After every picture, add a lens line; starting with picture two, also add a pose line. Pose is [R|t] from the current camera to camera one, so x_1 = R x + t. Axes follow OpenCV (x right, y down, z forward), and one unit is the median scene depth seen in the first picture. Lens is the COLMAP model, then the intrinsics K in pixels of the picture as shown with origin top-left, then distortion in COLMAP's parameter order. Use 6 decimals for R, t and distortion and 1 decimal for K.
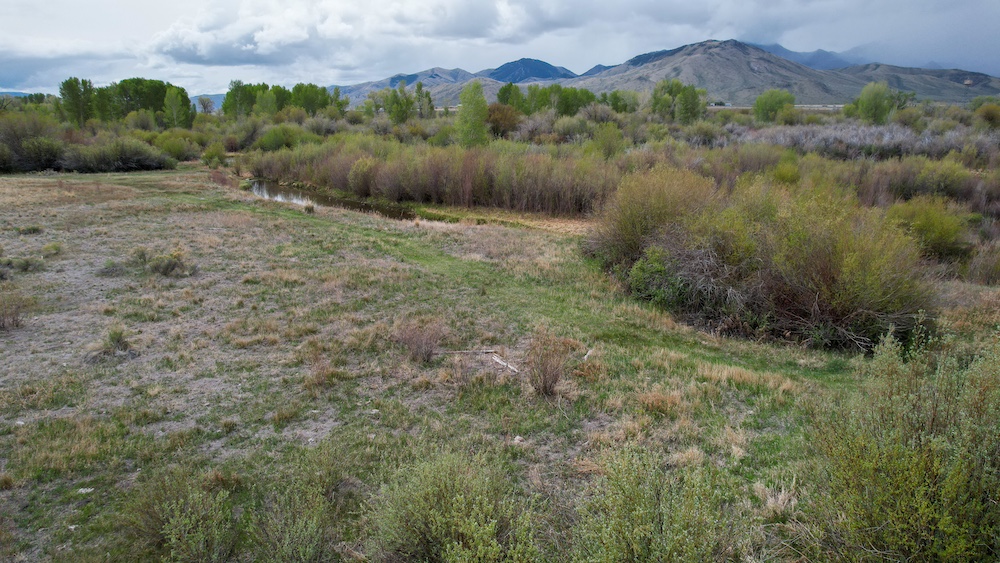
lens RADIAL K [[646.0, 0, 504.3], [0, 646.0, 281.4], [0, 0, 1]] dist [-0.087986, 0.082788]
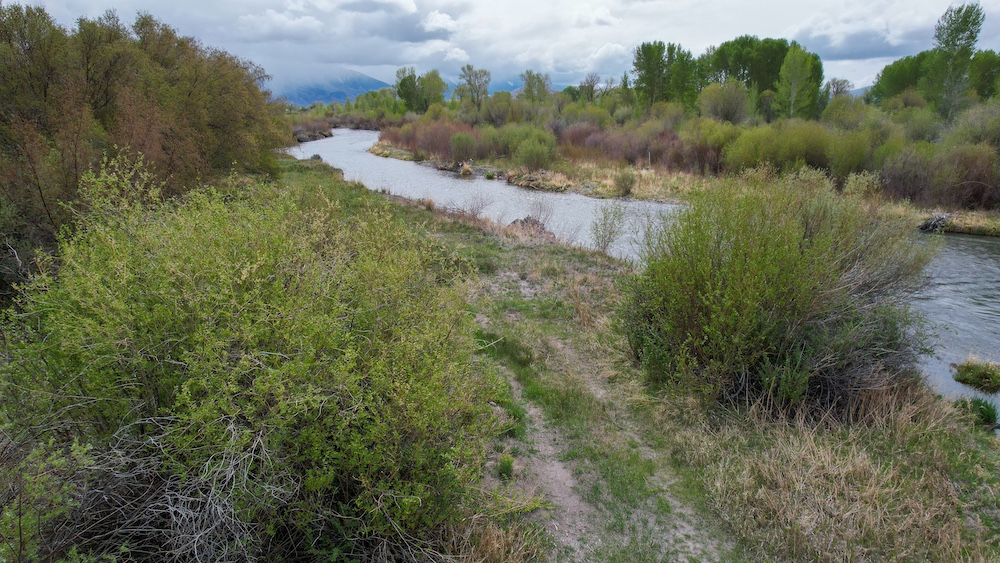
lens RADIAL K [[644.0, 0, 504.2], [0, 644.0, 282.3], [0, 0, 1]] dist [-0.078459, 0.070438]
pose [[0.638093, 0.203051, -0.742703, -0.235098], [-0.198184, 0.975413, 0.096403, -0.107081], [0.744016, 0.085678, 0.662646, 0.453344]]
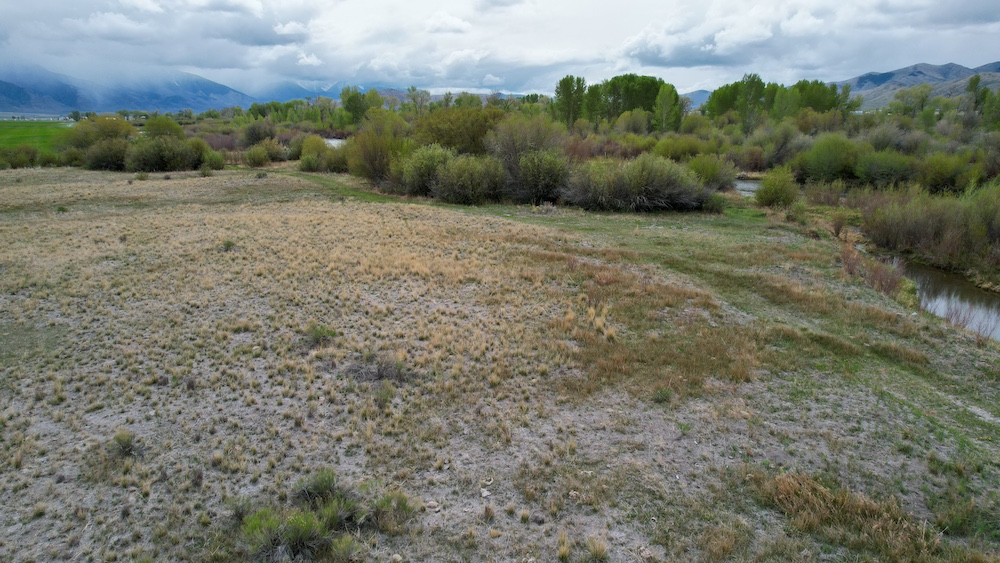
lens RADIAL K [[644.0, 0, 504.2], [0, 644.0, 282.3], [0, 0, 1]] dist [-0.078459, 0.070438]
pose [[0.792185, 0.158195, -0.589421, -0.141635], [-0.157594, 0.986089, 0.052851, -0.050058], [0.589582, 0.051022, 0.806096, 0.178356]]
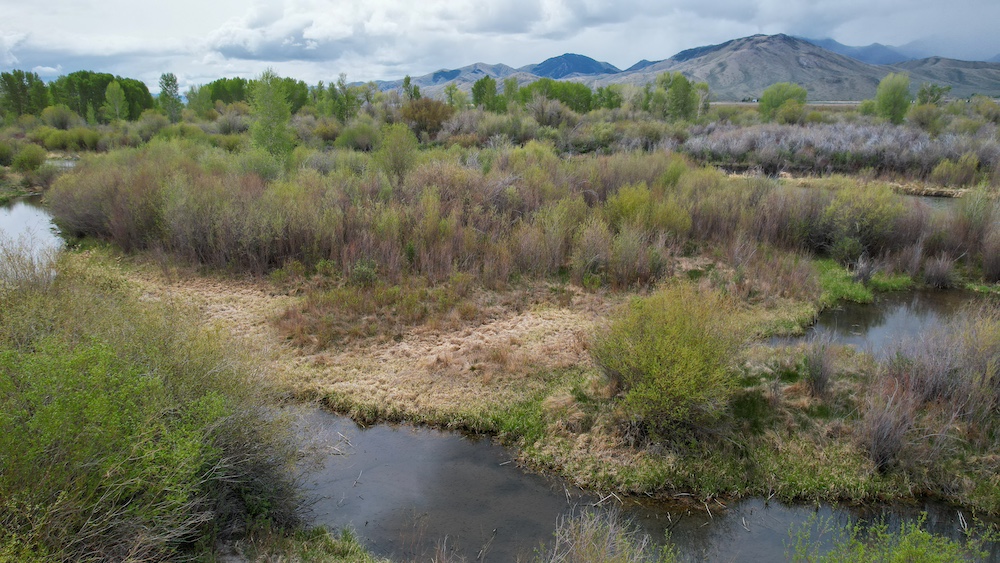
lens RADIAL K [[646.0, 0, 504.3], [0, 646.0, 281.4], [0, 0, 1]] dist [-0.087986, 0.082788]
pose [[0.997785, 0.019286, -0.063664, 0.109959], [-0.018880, 0.999797, 0.006970, -0.027234], [0.063785, -0.005752, 0.997947, 0.100521]]
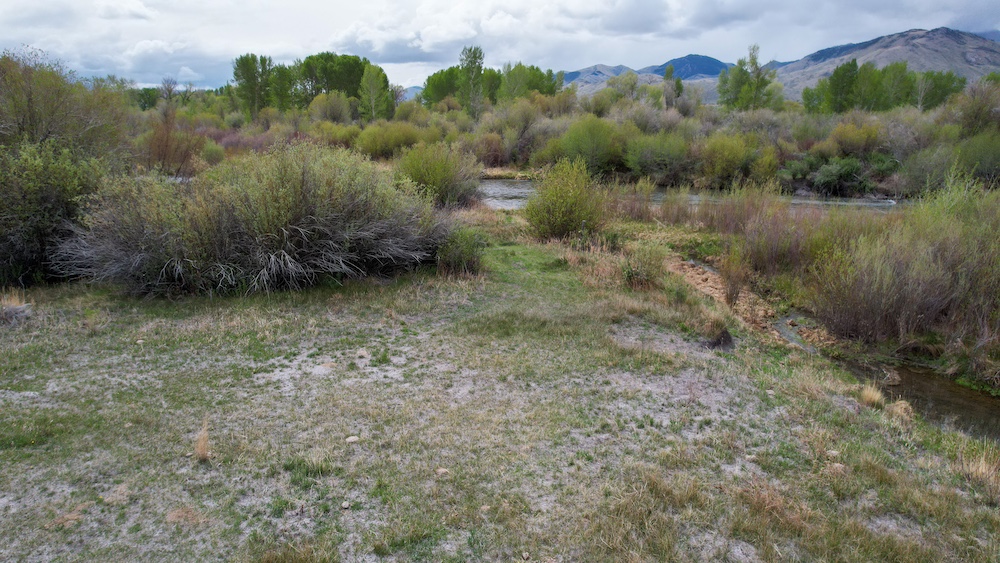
lens RADIAL K [[644.0, 0, 504.2], [0, 644.0, 282.3], [0, 0, 1]] dist [-0.078459, 0.070438]
pose [[0.972305, 0.063132, -0.225025, -0.199880], [-0.061916, 0.998004, 0.012464, -0.078352], [0.225363, 0.001814, 0.974273, 0.330021]]
